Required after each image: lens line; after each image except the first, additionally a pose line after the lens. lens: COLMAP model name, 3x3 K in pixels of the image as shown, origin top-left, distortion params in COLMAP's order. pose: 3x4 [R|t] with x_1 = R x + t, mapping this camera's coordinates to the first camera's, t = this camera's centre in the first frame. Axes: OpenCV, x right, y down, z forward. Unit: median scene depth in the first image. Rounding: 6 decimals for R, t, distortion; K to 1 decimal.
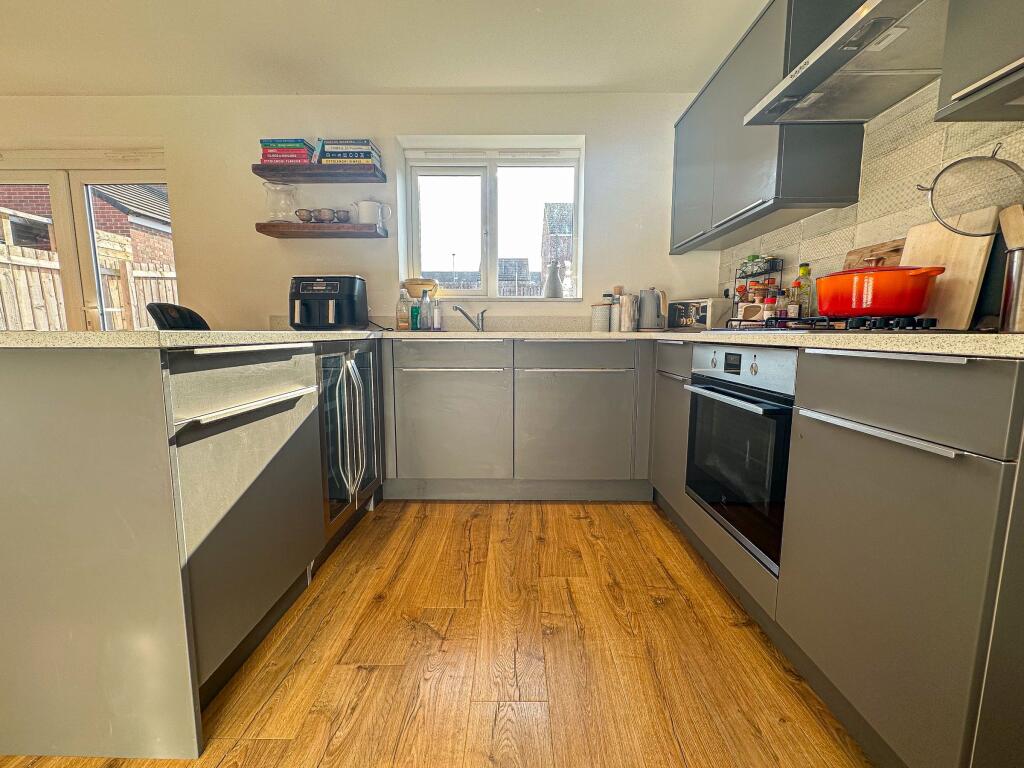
lens RADIAL K [[420.9, 0, 512.0], [0, 420.9, 384.0], [0, 0, 1]] dist [-0.001626, -0.000214]
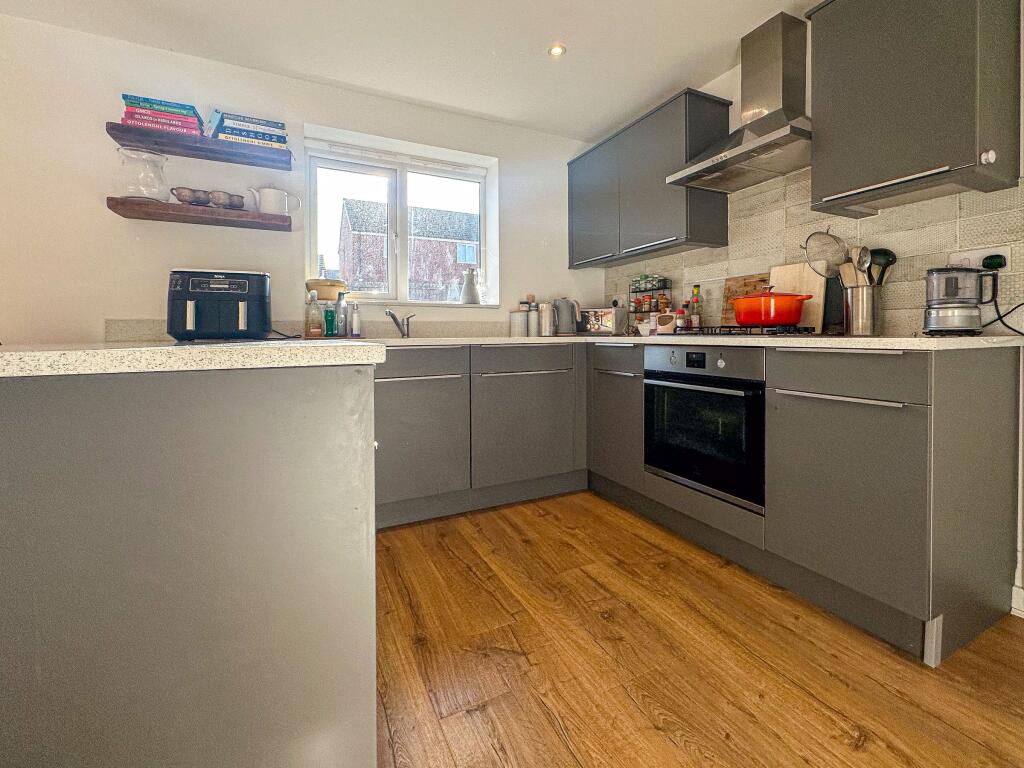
lens RADIAL K [[442.1, 0, 516.7], [0, 442.1, 340.4], [0, 0, 1]] dist [-0.001362, -0.000240]
pose [[0.892211, -0.015938, 0.451338, -0.346736], [0.065520, 0.993372, -0.094443, -0.009780], [-0.446841, 0.113835, 0.887341, 0.011772]]
